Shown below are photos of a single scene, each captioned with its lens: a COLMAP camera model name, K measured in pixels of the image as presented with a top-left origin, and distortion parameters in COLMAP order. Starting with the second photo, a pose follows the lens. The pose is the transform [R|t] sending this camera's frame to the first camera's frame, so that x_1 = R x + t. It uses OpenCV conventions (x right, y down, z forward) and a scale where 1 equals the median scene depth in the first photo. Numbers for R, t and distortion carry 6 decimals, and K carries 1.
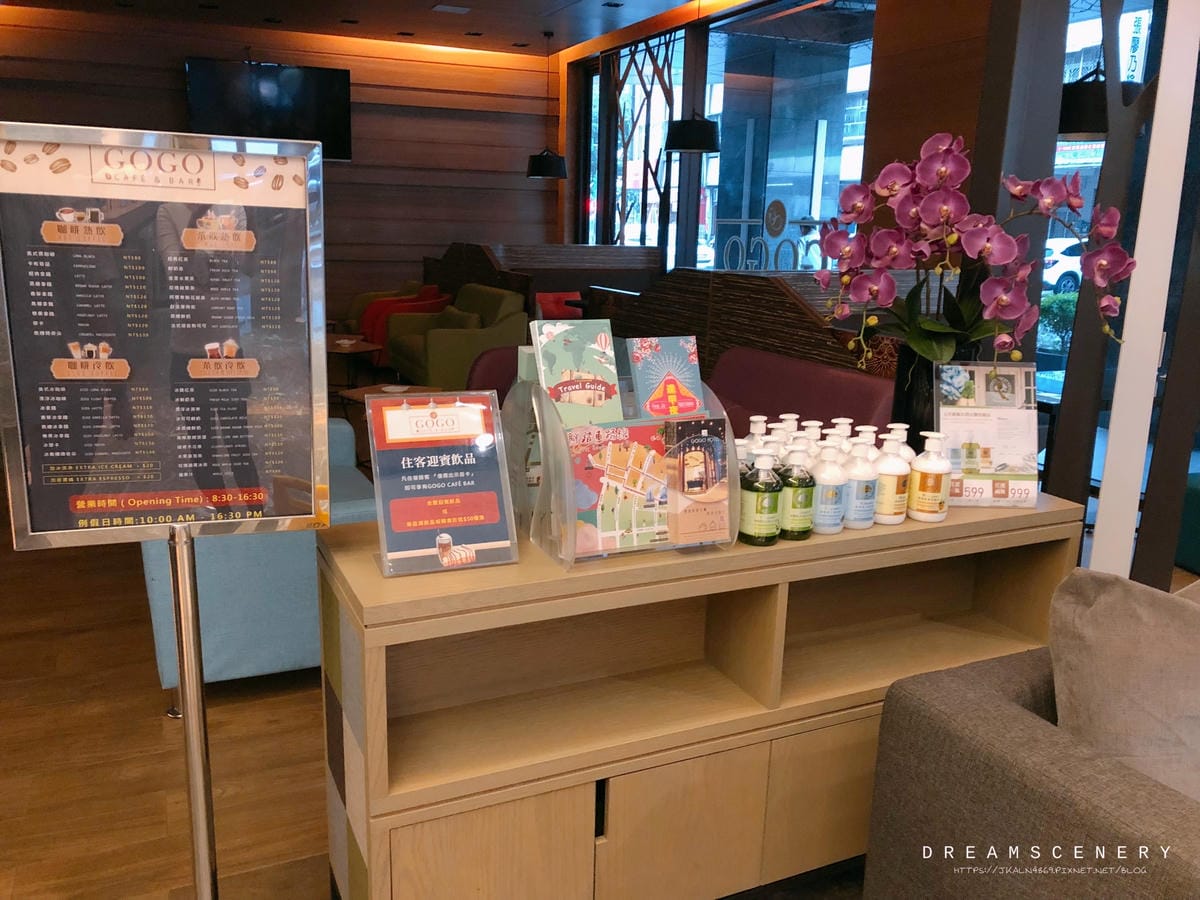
lens RADIAL K [[973.2, 0, 597.0], [0, 973.2, 443.4], [0, 0, 1]] dist [0.047644, -0.059028]
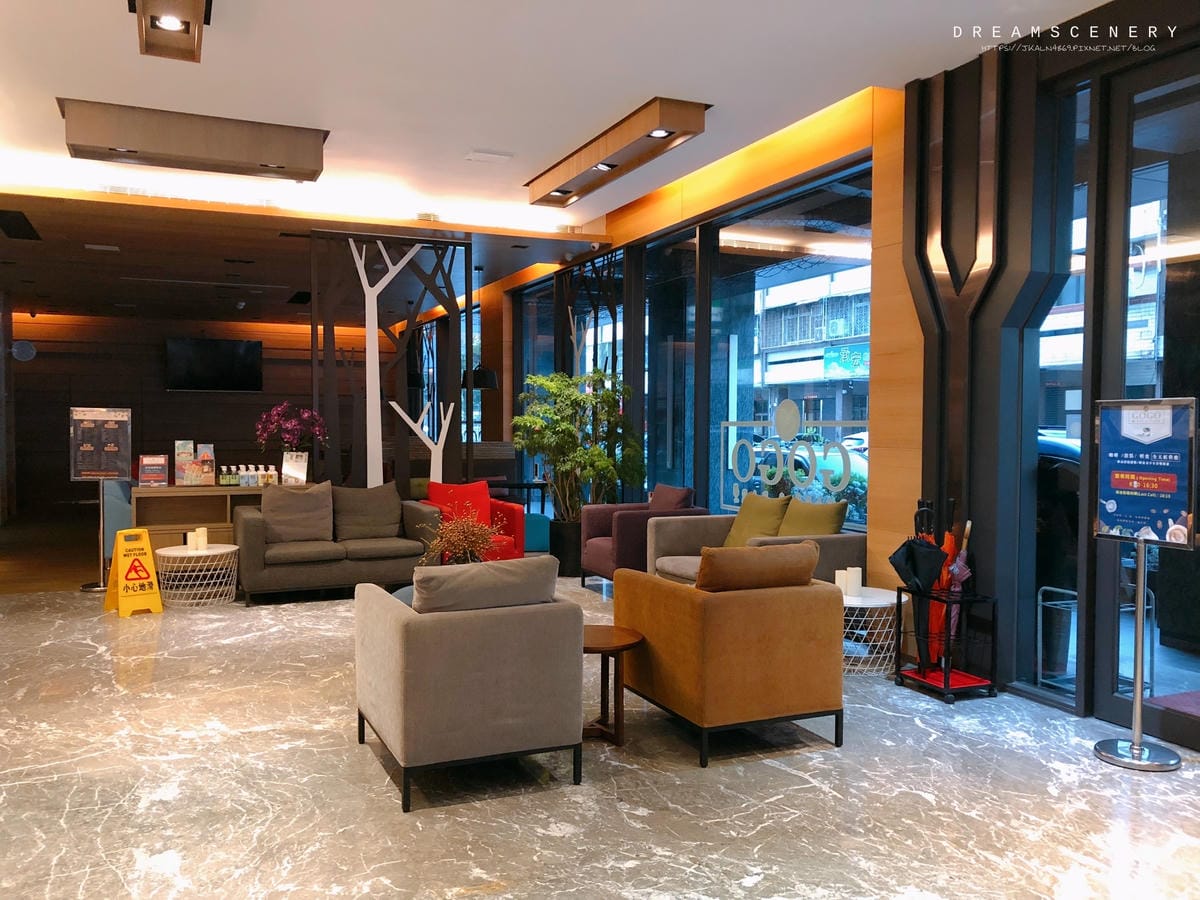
lens RADIAL K [[973.2, 0, 597.0], [0, 973.2, 443.4], [0, 0, 1]] dist [0.047644, -0.059028]
pose [[0.999395, -0.019502, -0.028786, 2.274959], [0.013396, 0.979947, -0.198810, 0.930598], [0.032086, 0.198304, 0.979615, -3.918830]]
